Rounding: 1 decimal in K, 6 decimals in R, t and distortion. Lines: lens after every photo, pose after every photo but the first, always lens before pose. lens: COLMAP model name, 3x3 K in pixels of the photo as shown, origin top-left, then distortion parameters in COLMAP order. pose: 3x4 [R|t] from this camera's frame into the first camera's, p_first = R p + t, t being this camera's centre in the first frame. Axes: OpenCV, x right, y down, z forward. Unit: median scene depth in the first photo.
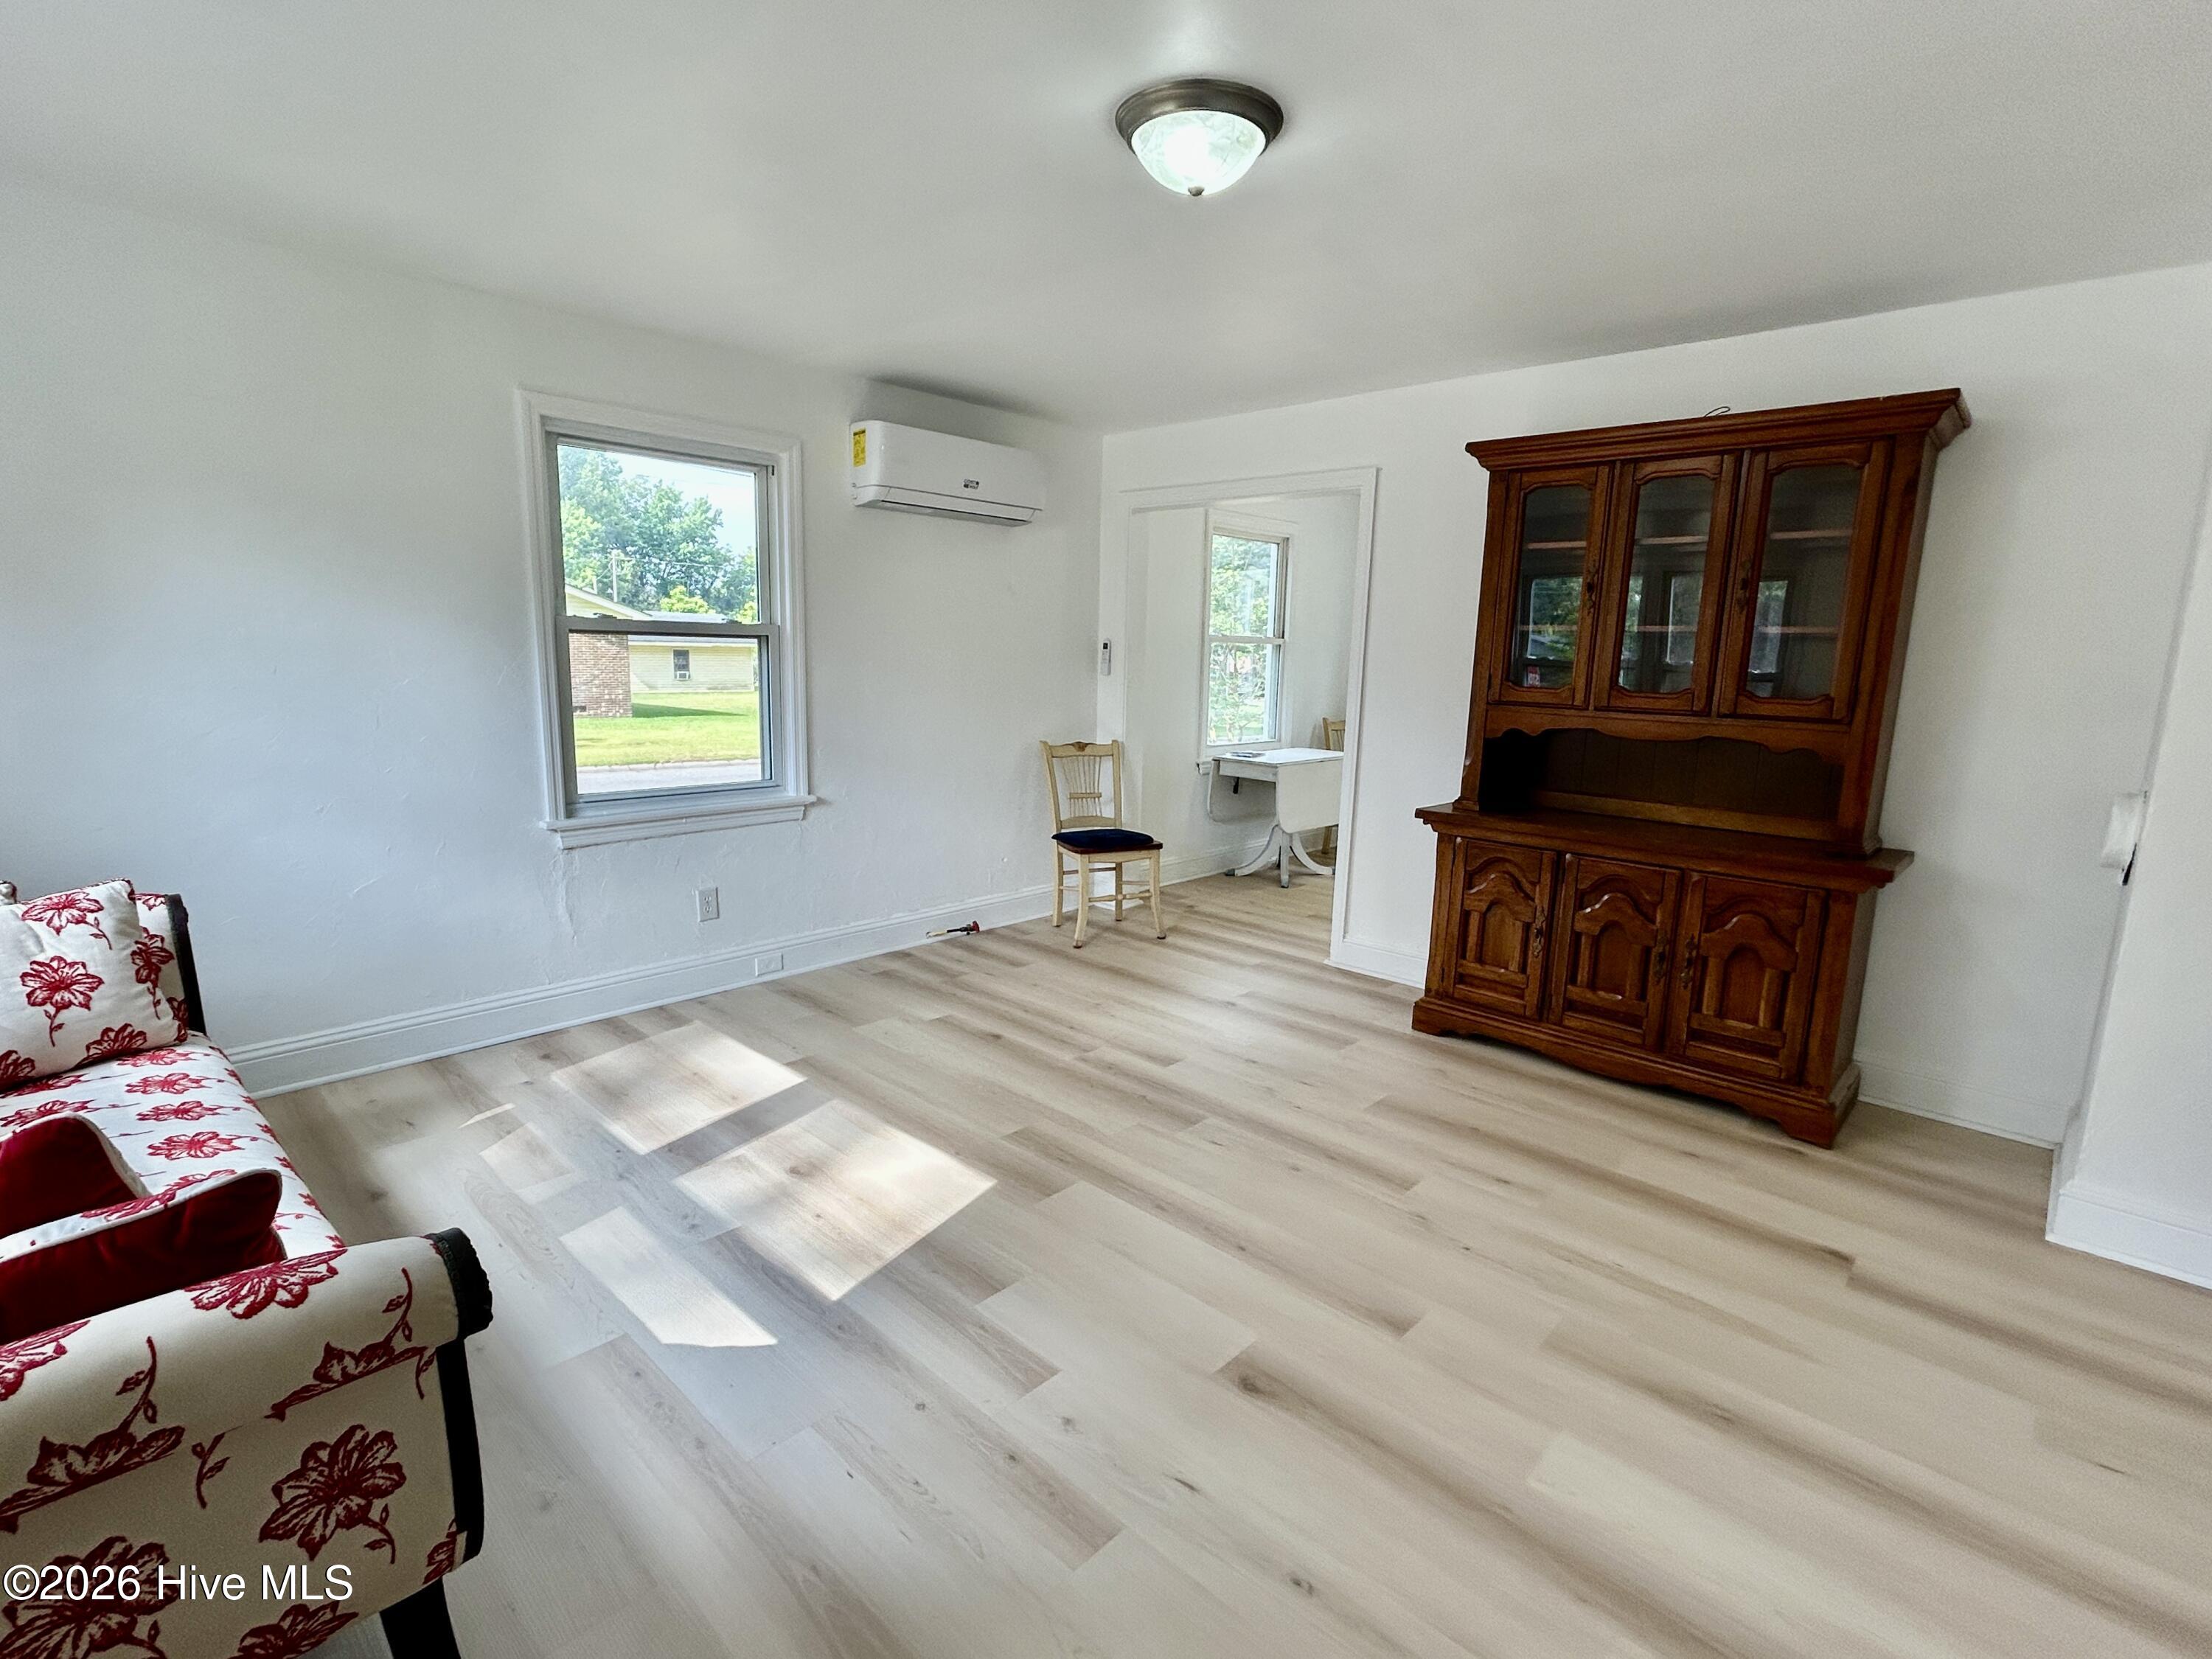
lens RADIAL K [[1055.3, 0, 1102.3], [0, 1055.3, 829.6], [0, 0, 1]] dist [-0.001831, 0.000630]
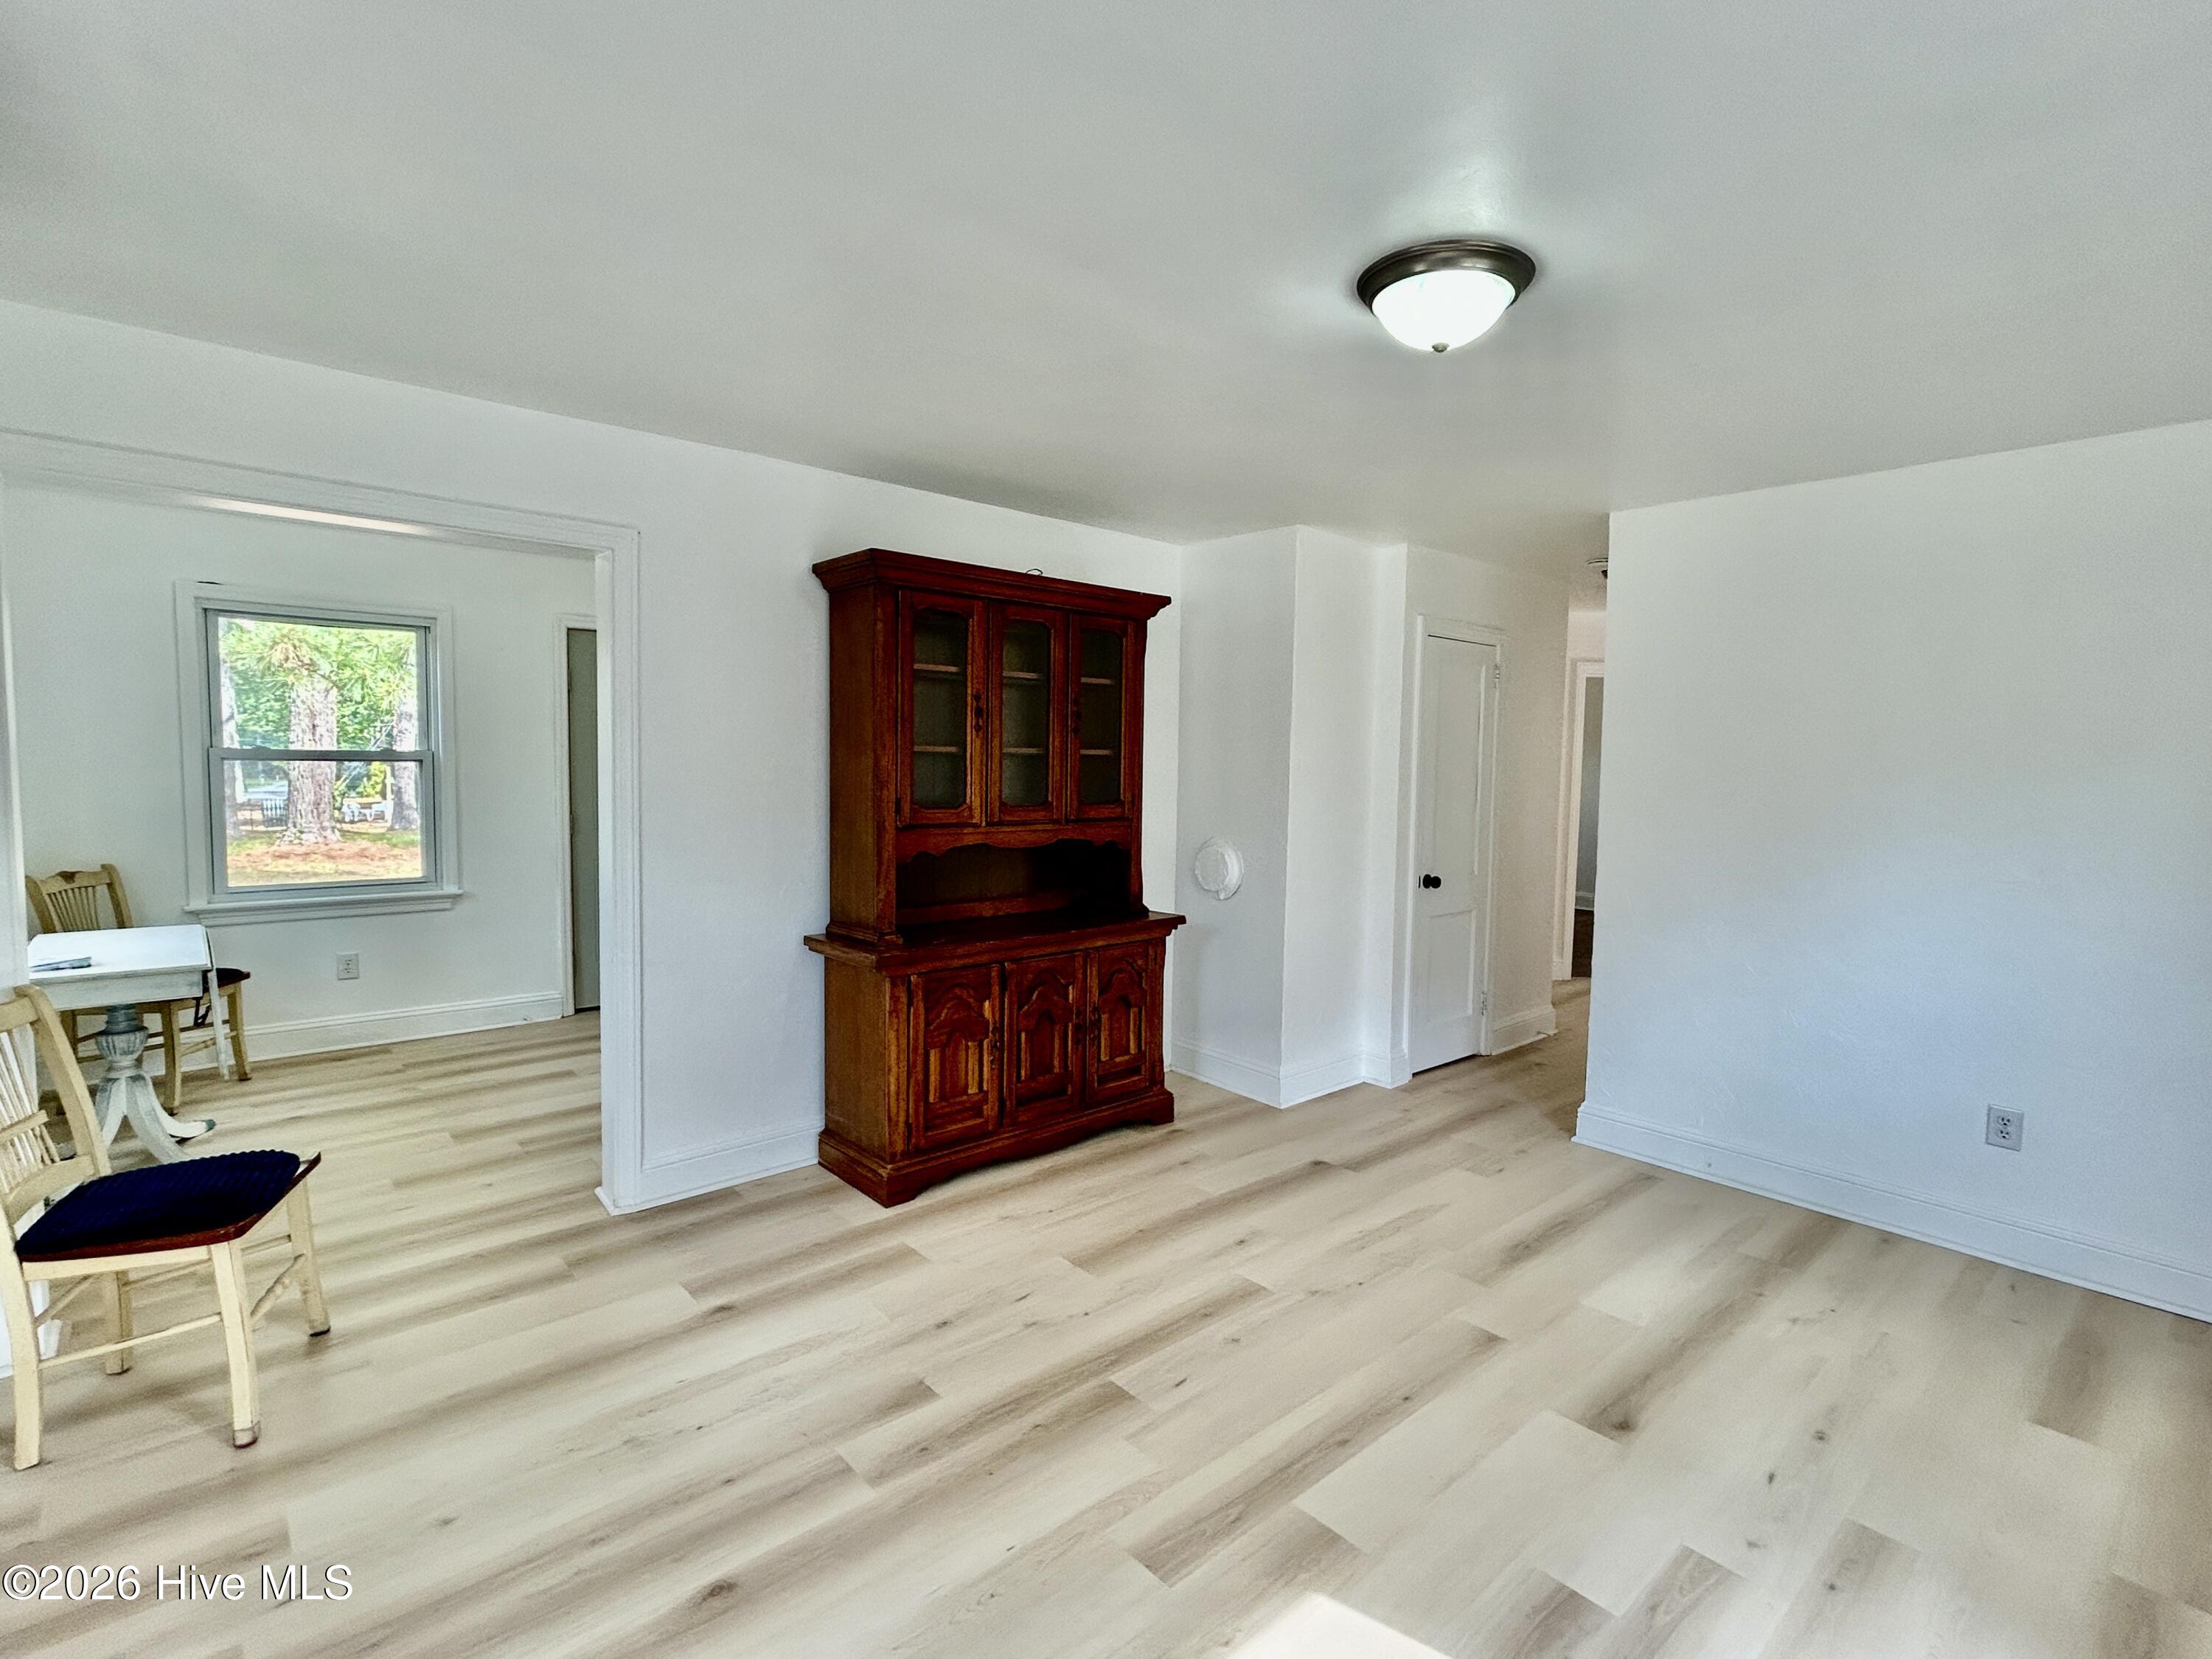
lens RADIAL K [[1055.3, 0, 1102.3], [0, 1055.3, 829.6], [0, 0, 1]] dist [-0.001831, 0.000630]
pose [[0.087310, -0.096781, 0.991469, -0.621692], [0.154093, 0.984603, 0.082541, -0.192449], [-0.984191, 0.145572, 0.100879, 0.833336]]
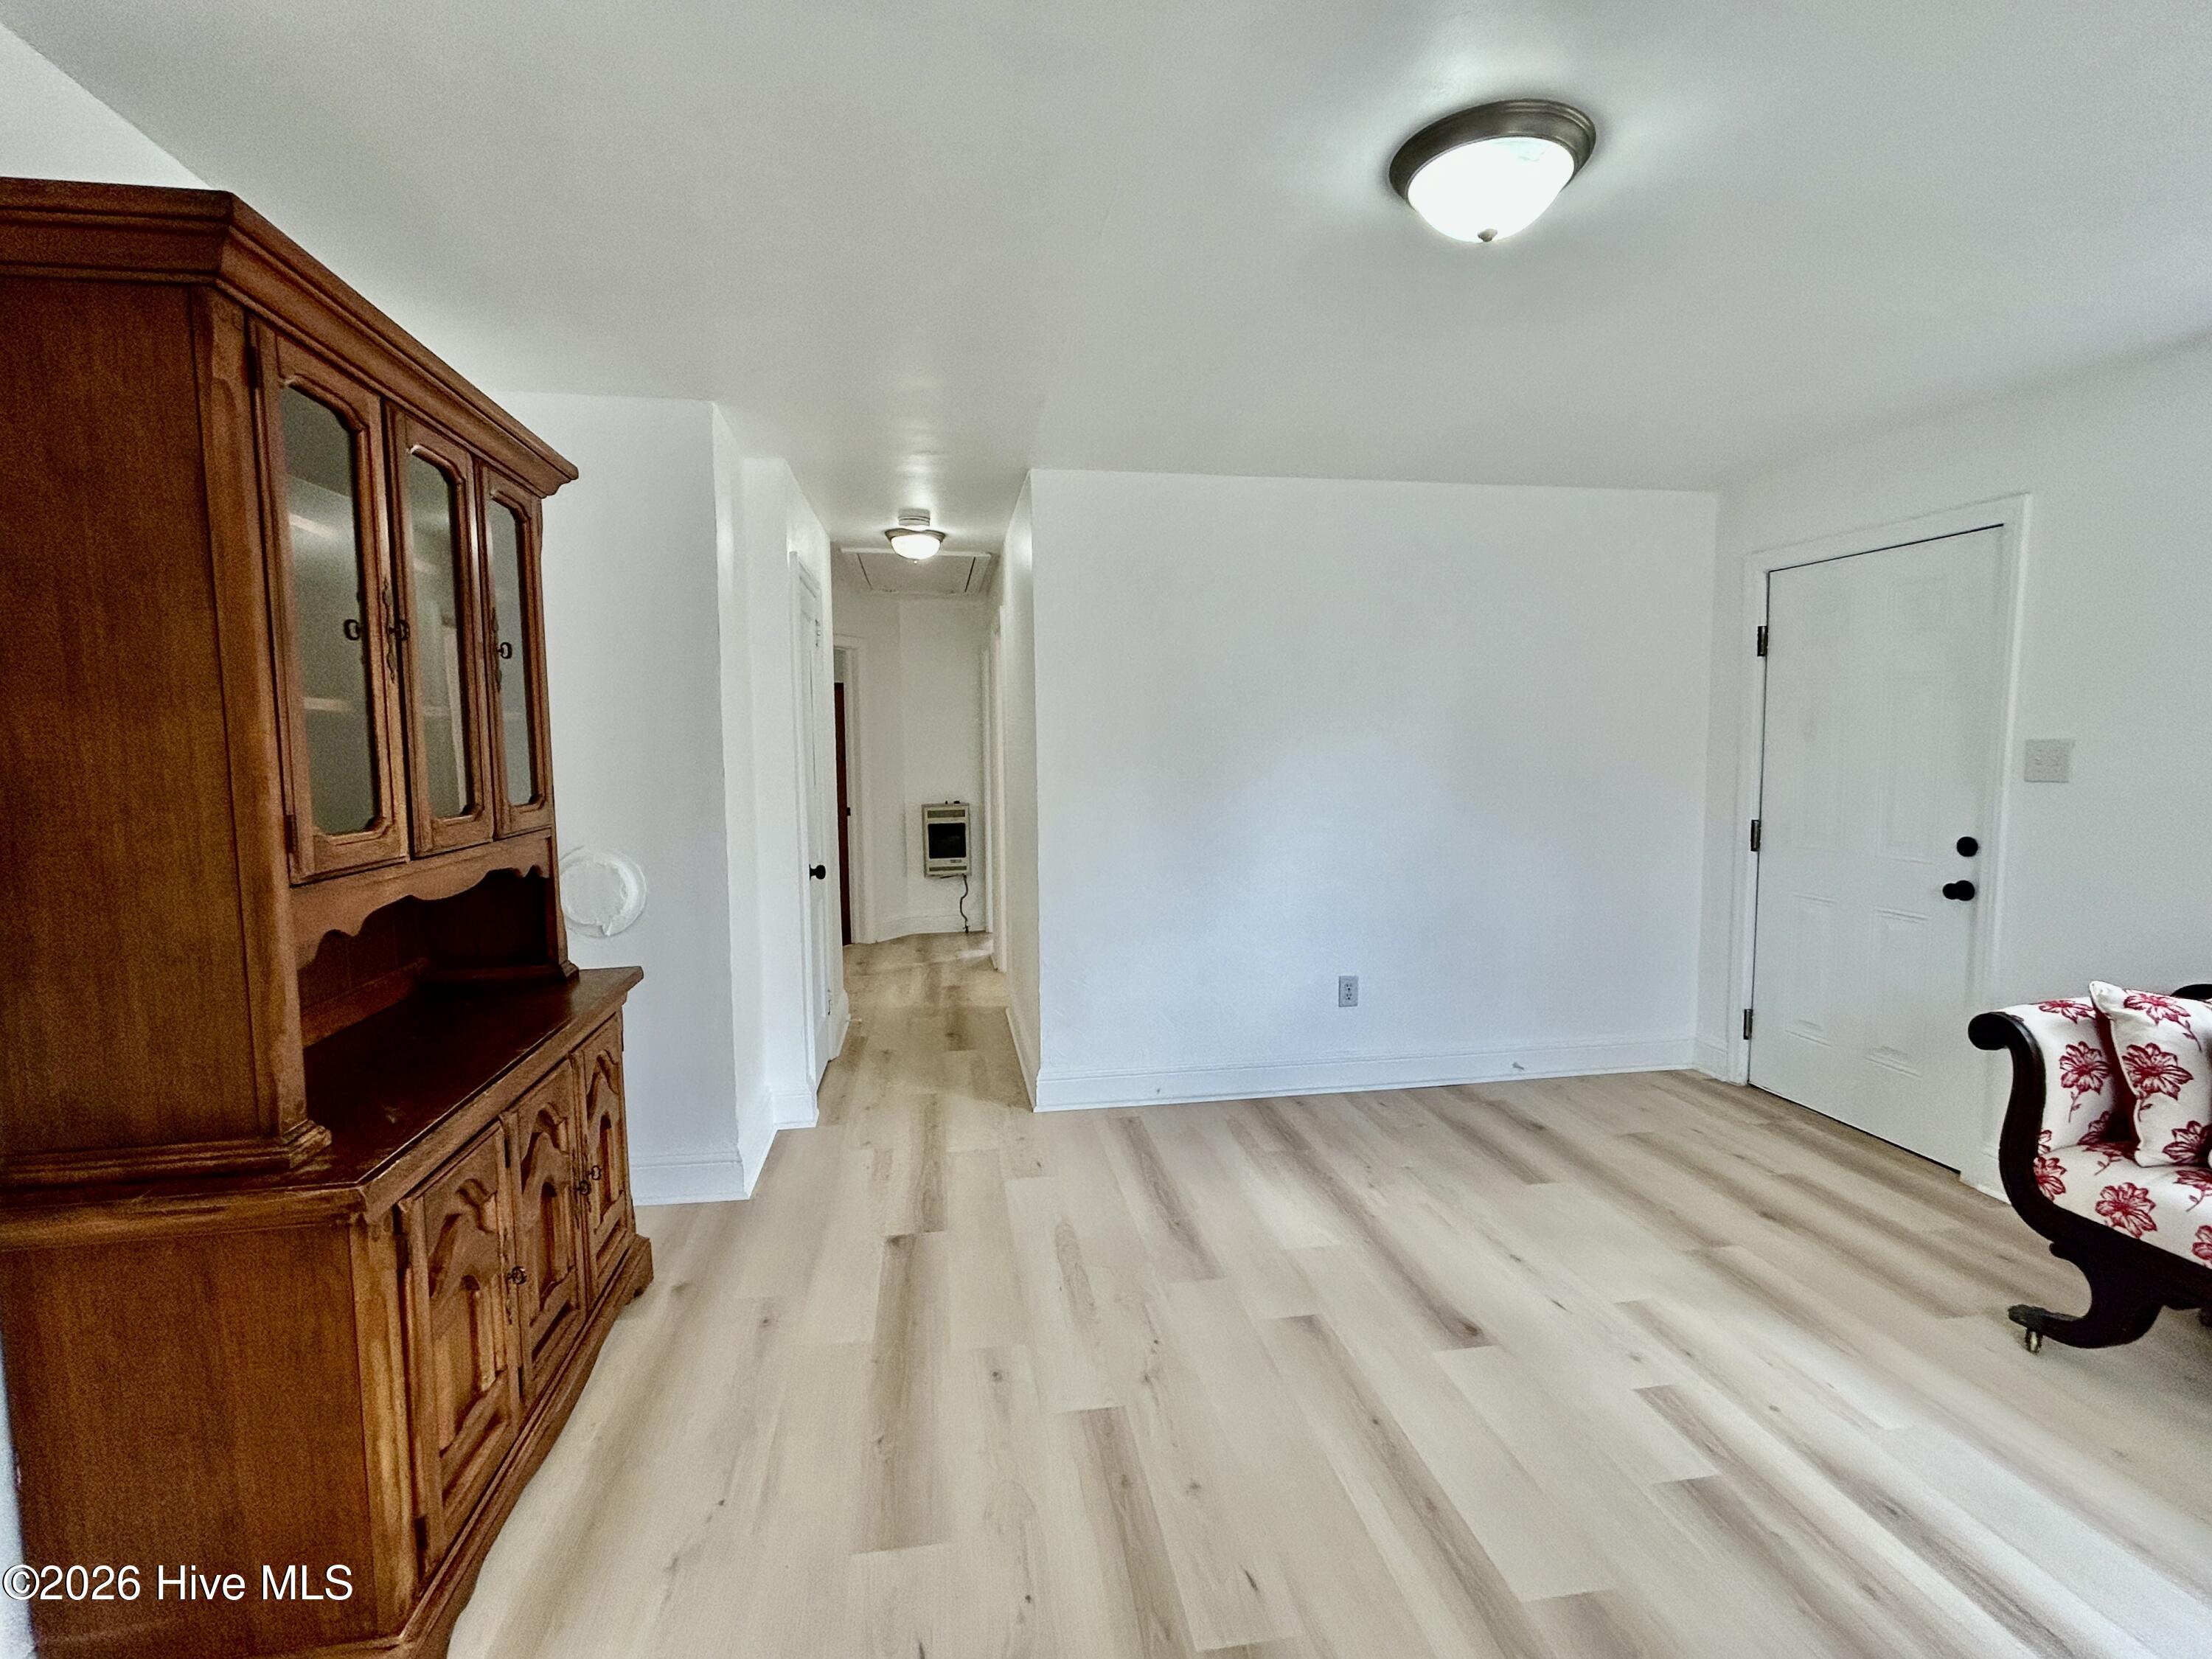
lens RADIAL K [[1055.3, 0, 1102.3], [0, 1055.3, 829.6], [0, 0, 1]] dist [-0.001831, 0.000630]
pose [[-0.793803, -0.071020, 0.604014, -0.141150], [0.090668, 0.968240, 0.233003, -0.236938], [-0.601379, 0.239723, -0.762152, 1.279684]]
